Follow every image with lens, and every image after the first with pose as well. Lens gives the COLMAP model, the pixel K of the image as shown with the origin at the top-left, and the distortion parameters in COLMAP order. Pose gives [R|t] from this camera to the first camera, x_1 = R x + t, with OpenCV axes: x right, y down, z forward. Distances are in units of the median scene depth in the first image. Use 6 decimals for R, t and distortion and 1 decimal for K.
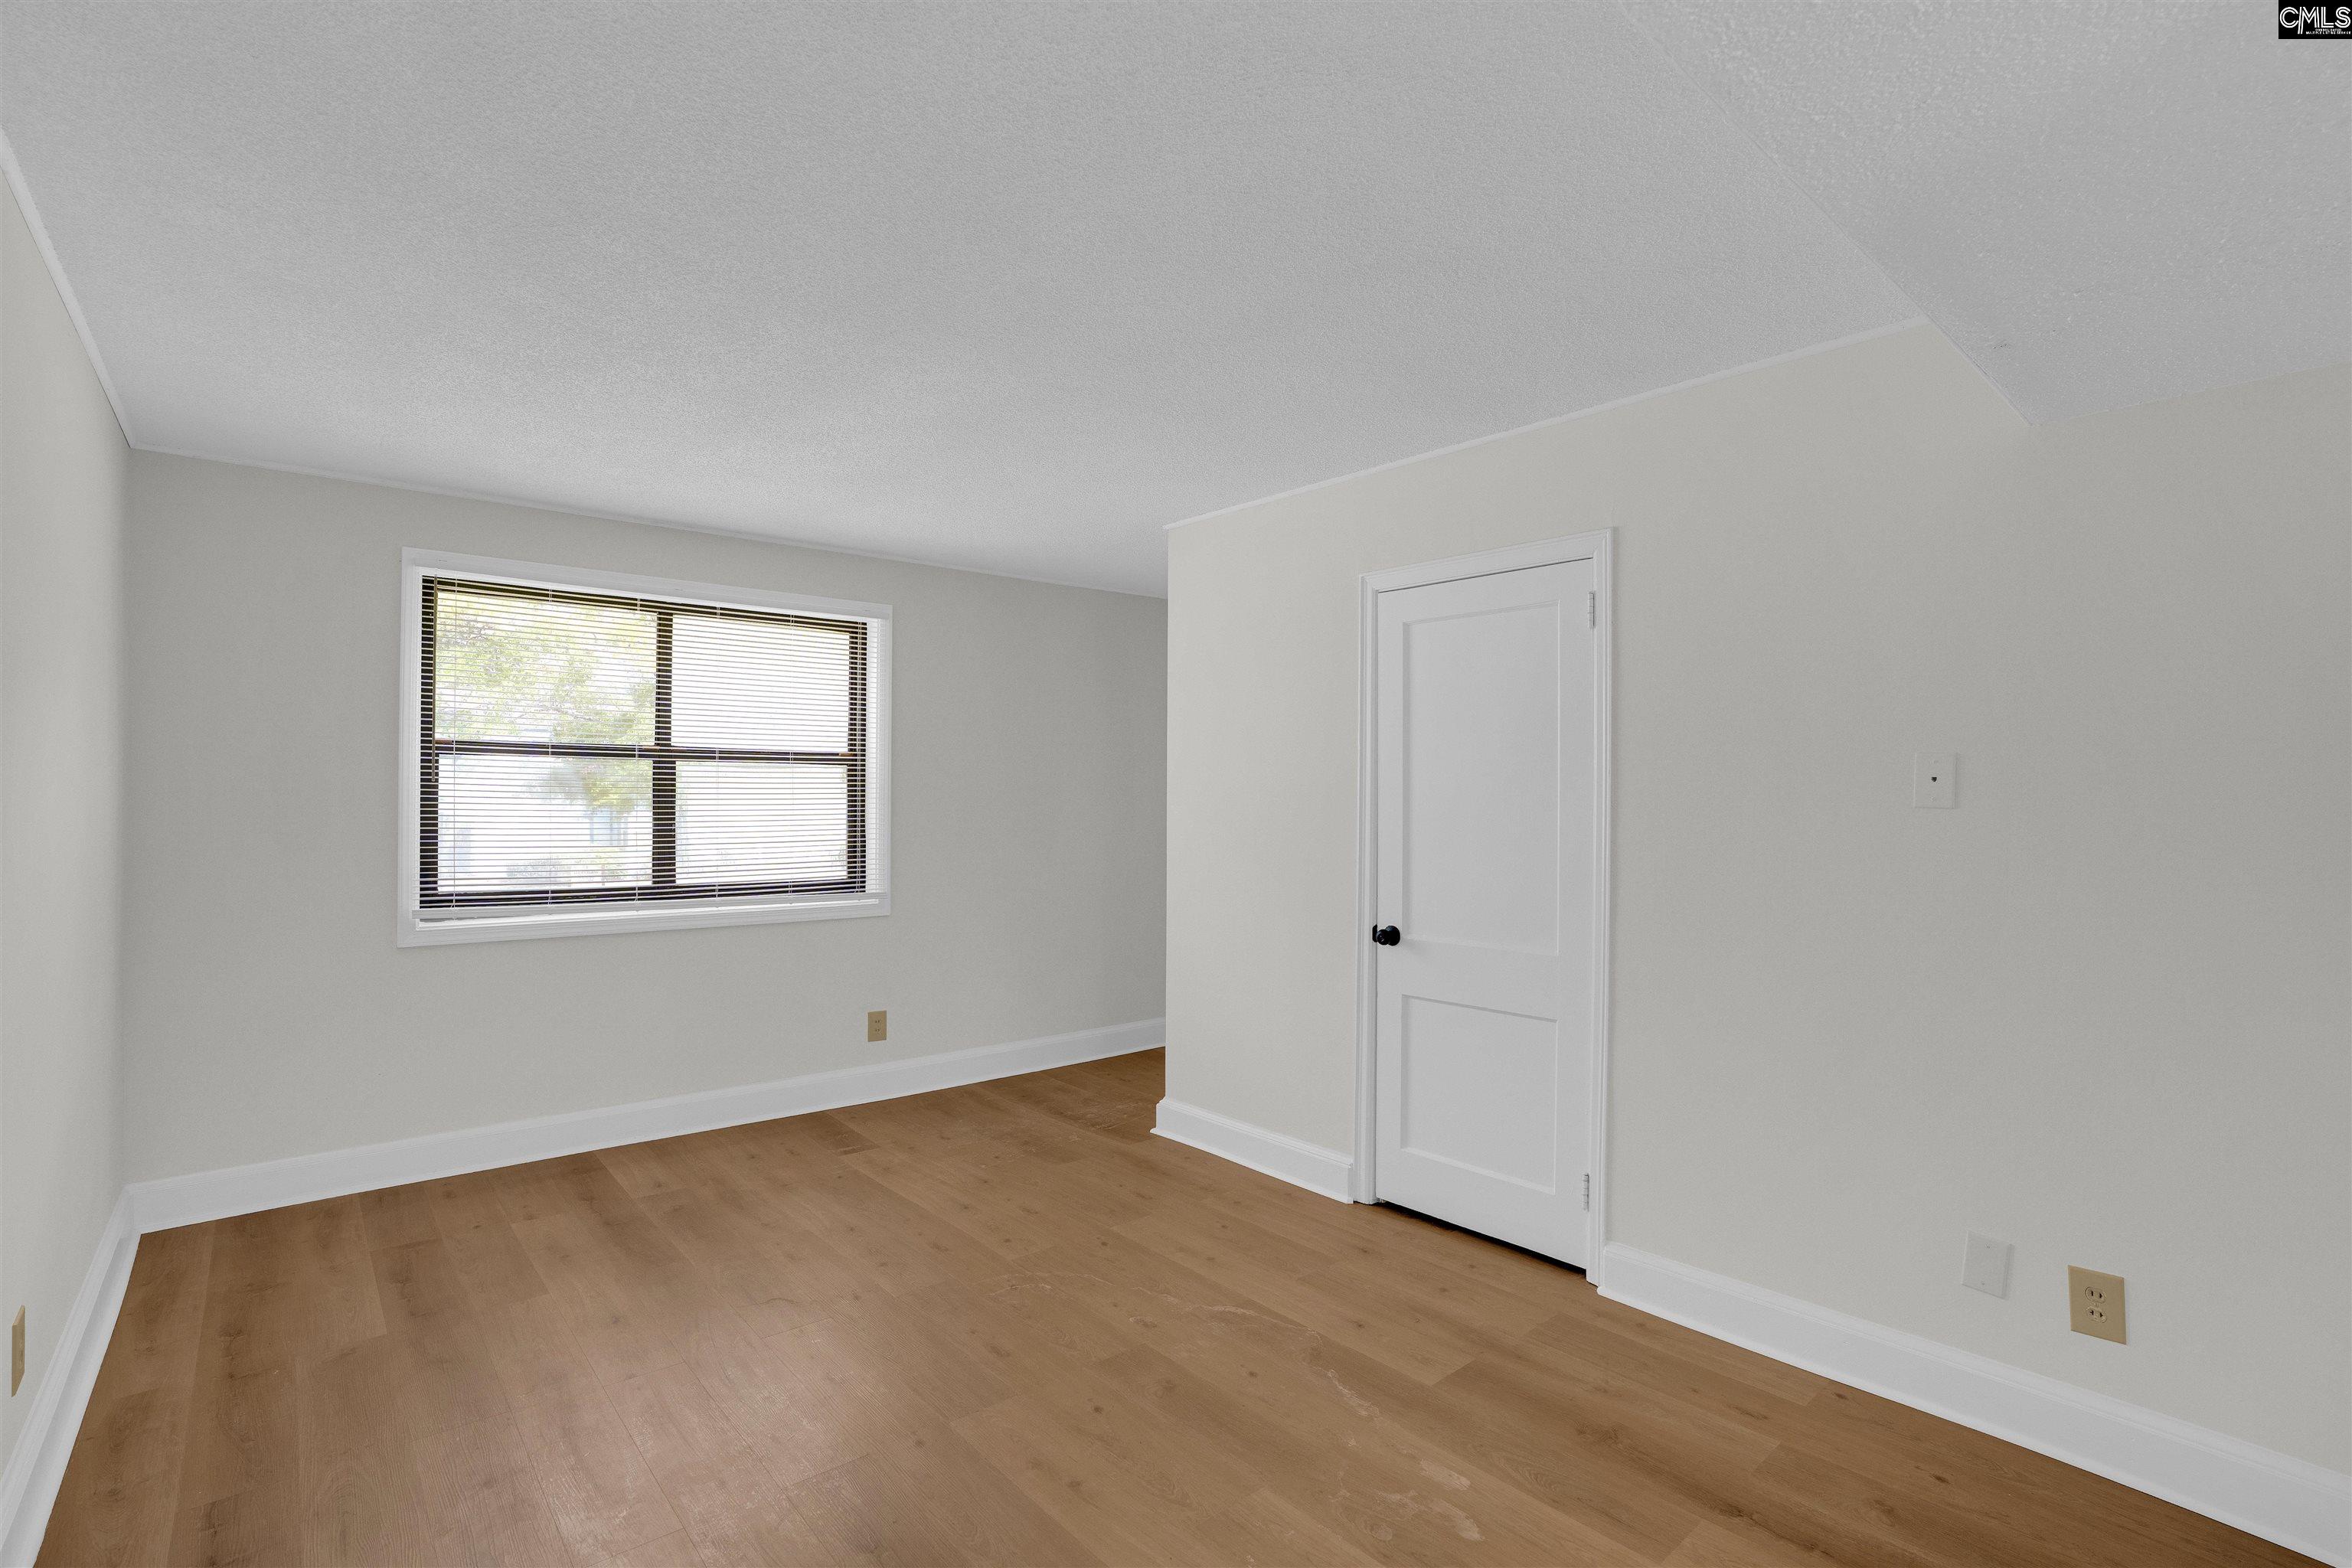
lens RADIAL K [[1104.6, 0, 1168.7], [0, 1104.6, 781.2], [0, 0, 1]] dist [-0.046883, 0.022990]
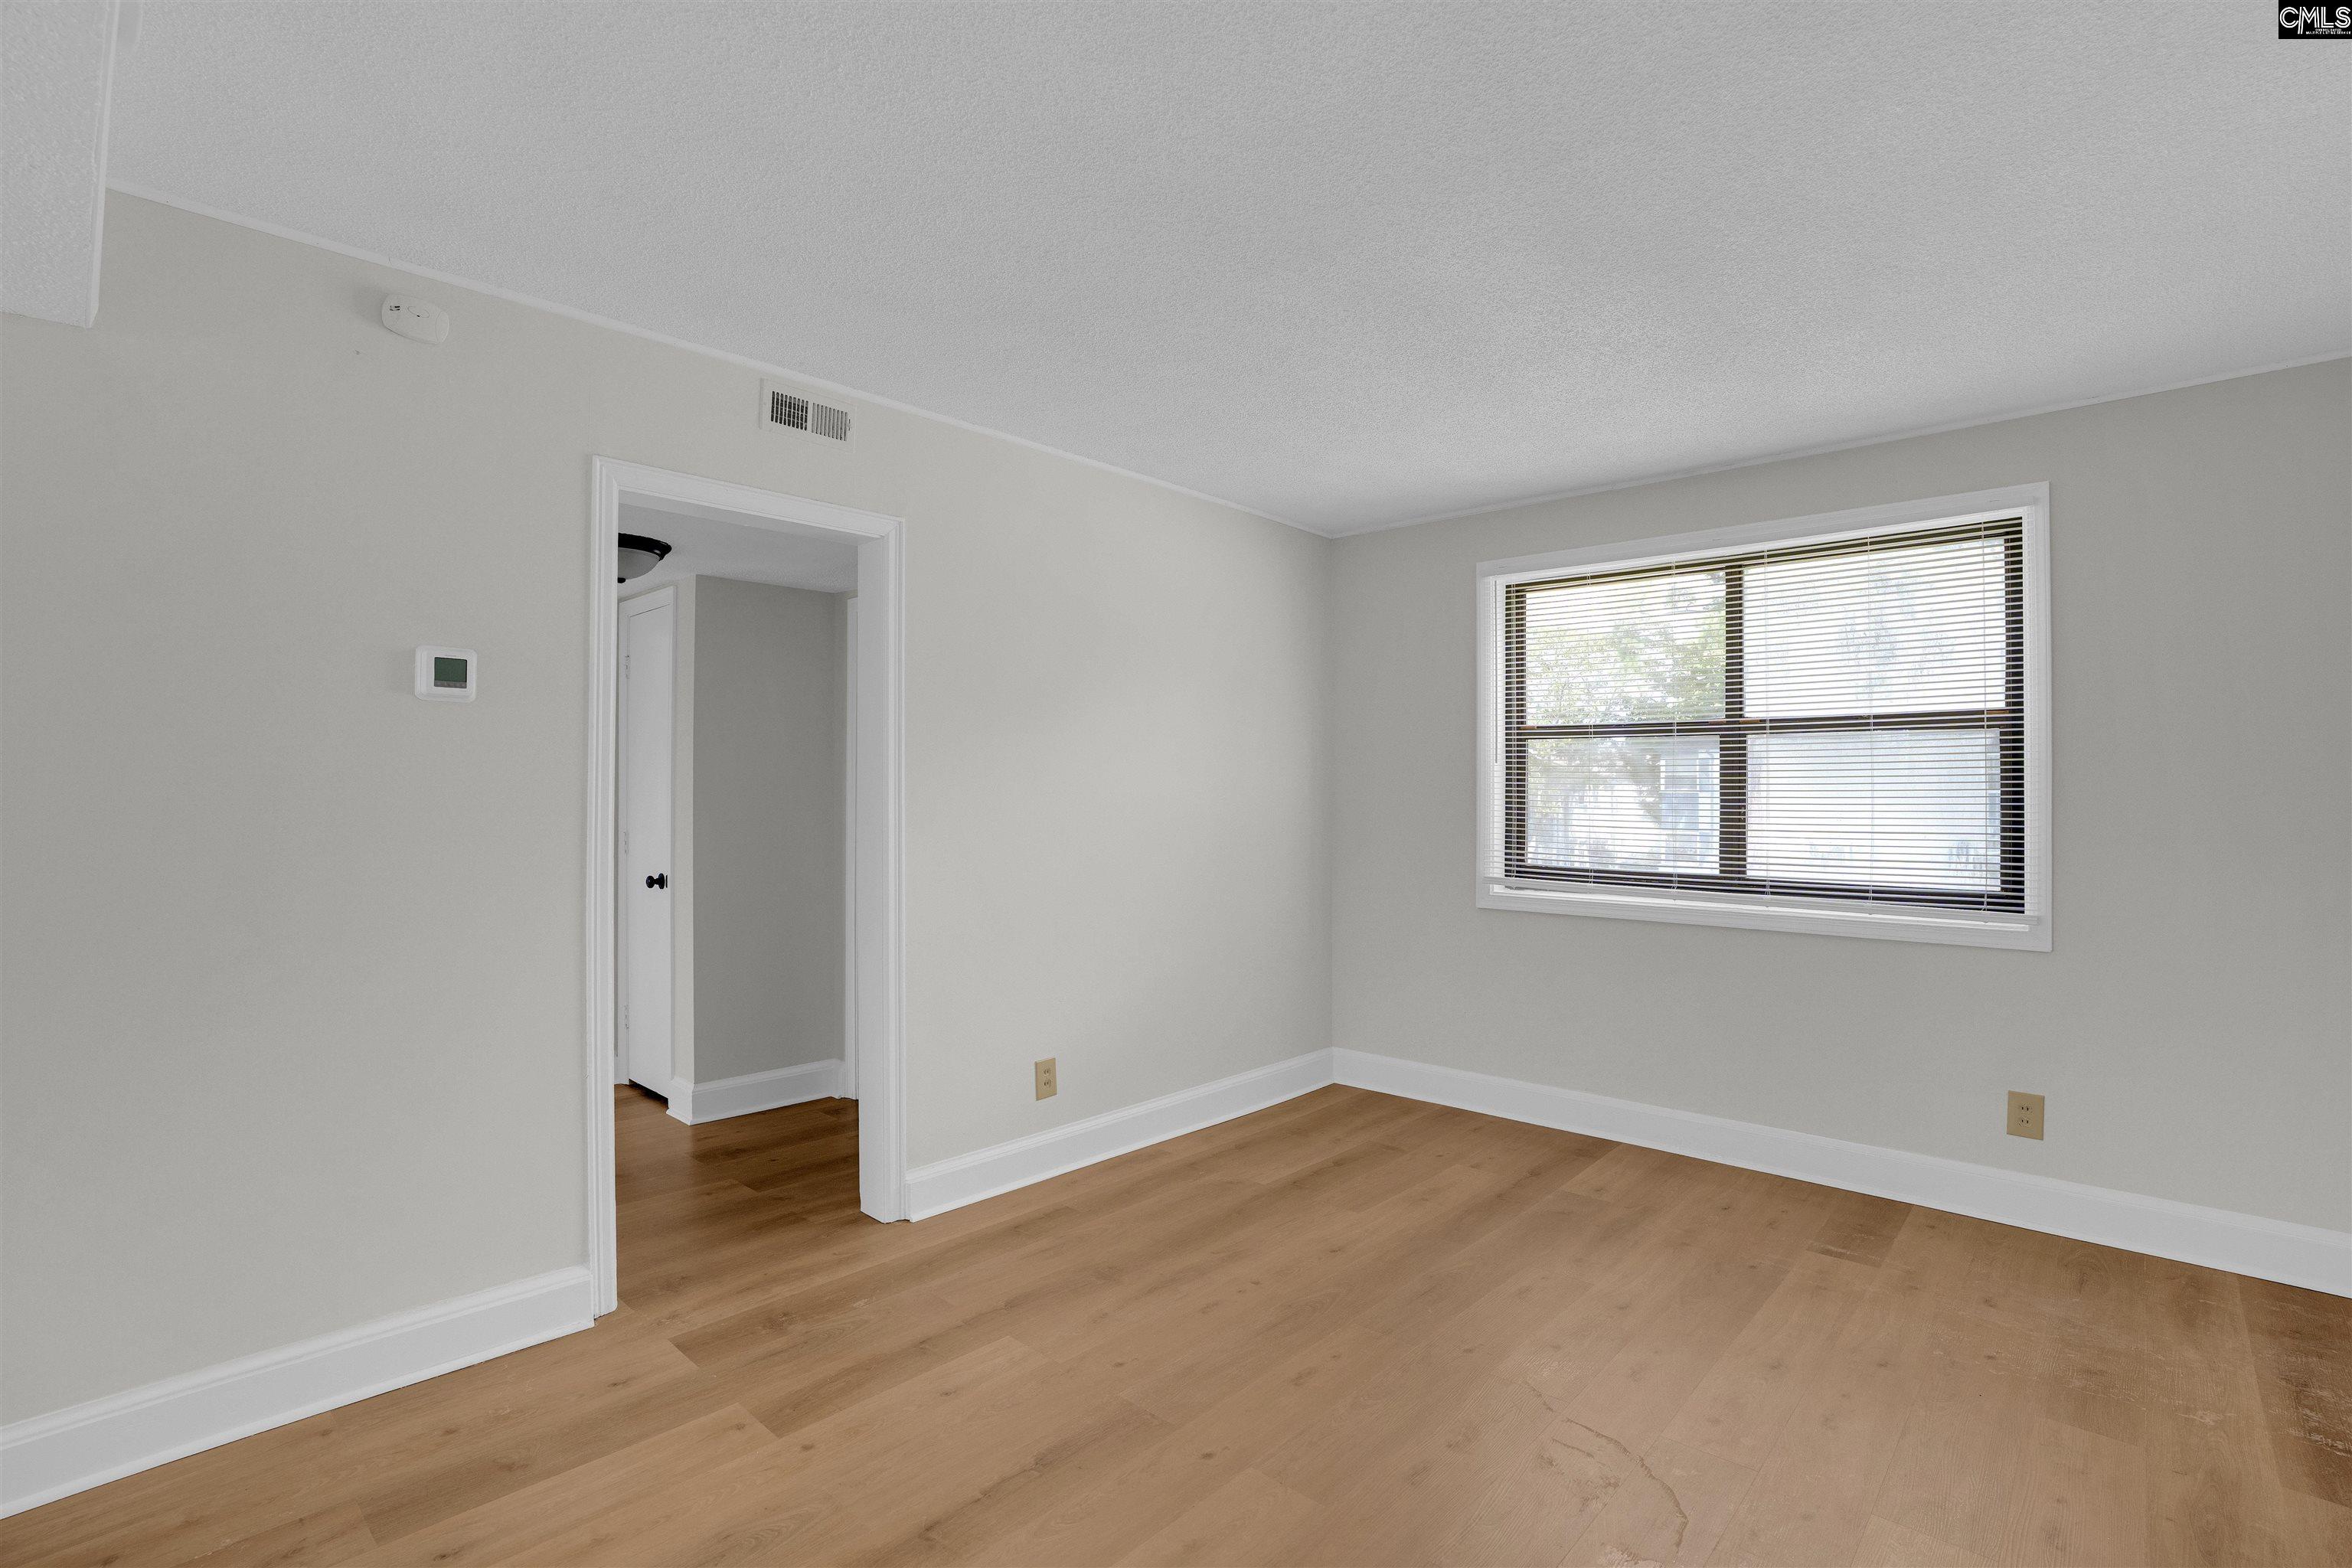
lens RADIAL K [[1104.6, 0, 1168.7], [0, 1104.6, 781.2], [0, 0, 1]] dist [-0.046883, 0.022990]
pose [[0.130954, -0.011225, -0.991325, 0.375992], [0.010823, 0.999893, -0.009892, 0.023744], [0.991329, -0.009433, 0.131062, 0.466722]]
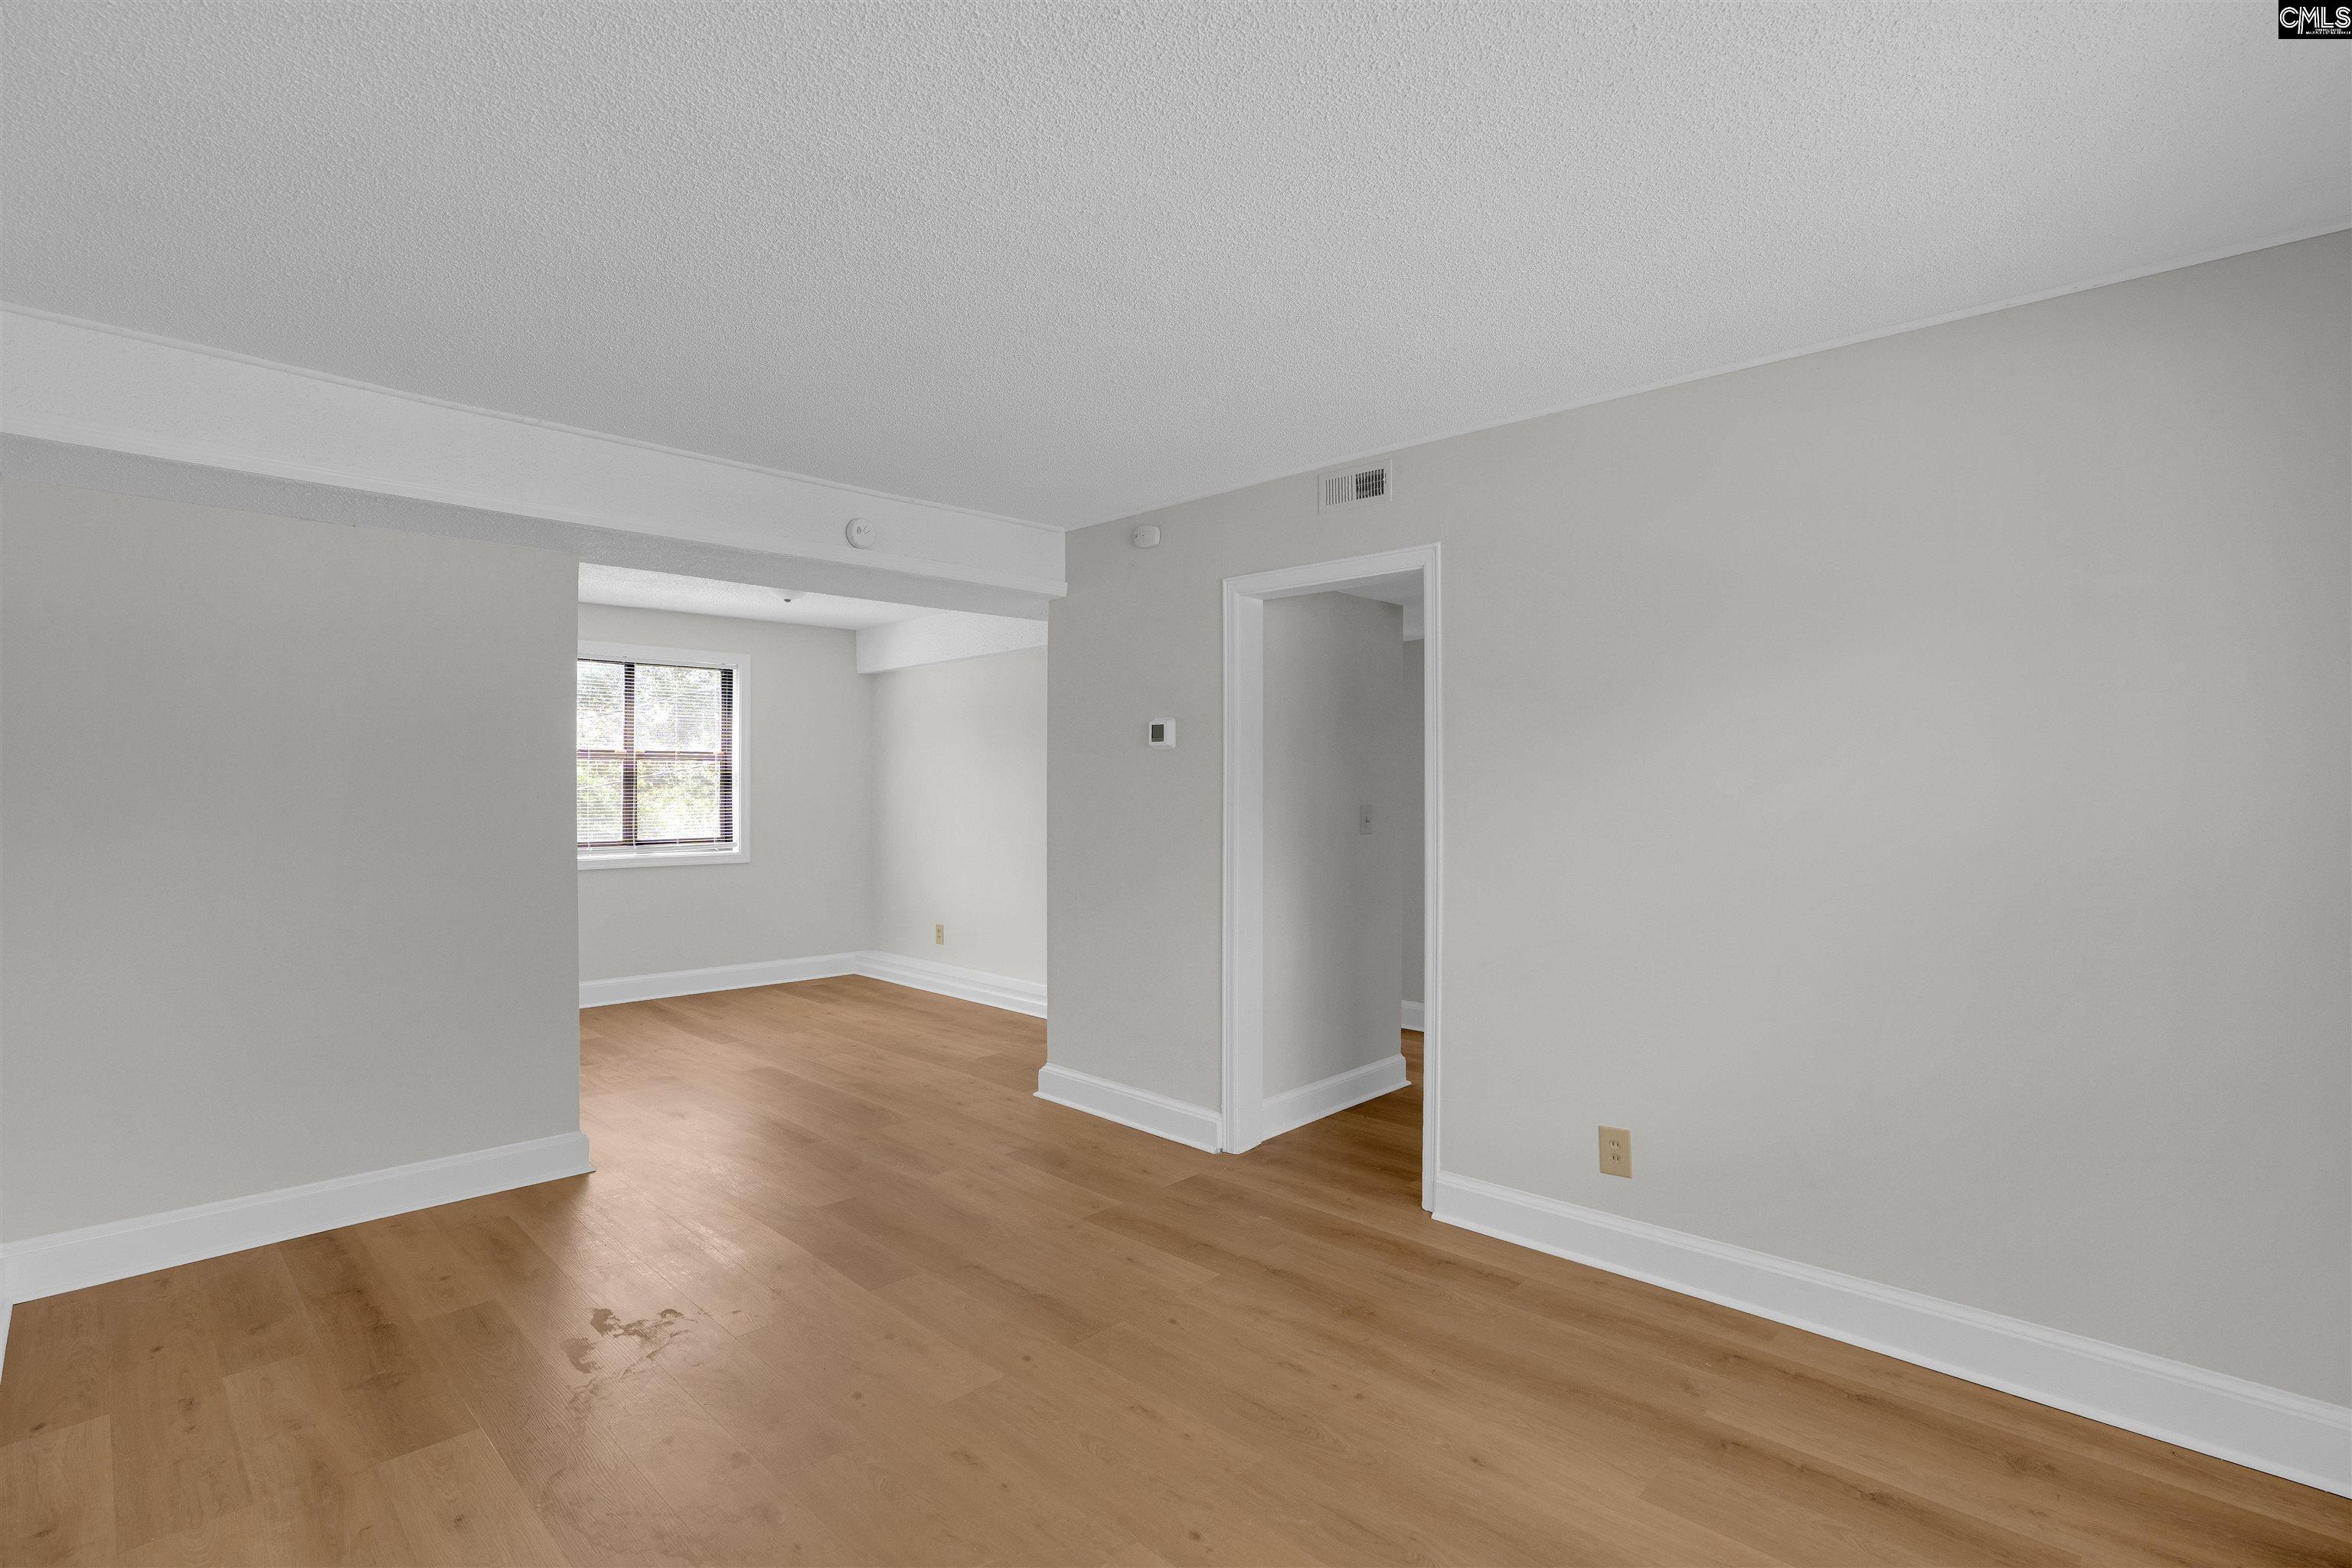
lens RADIAL K [[1104.6, 0, 1168.7], [0, 1104.6, 781.2], [0, 0, 1]] dist [-0.046883, 0.022990]
pose [[-0.994191, 0.001424, -0.107624, -0.140199], [0.003751, 0.999763, -0.021421, 0.021060], [0.107568, -0.021701, -0.993961, 1.172960]]
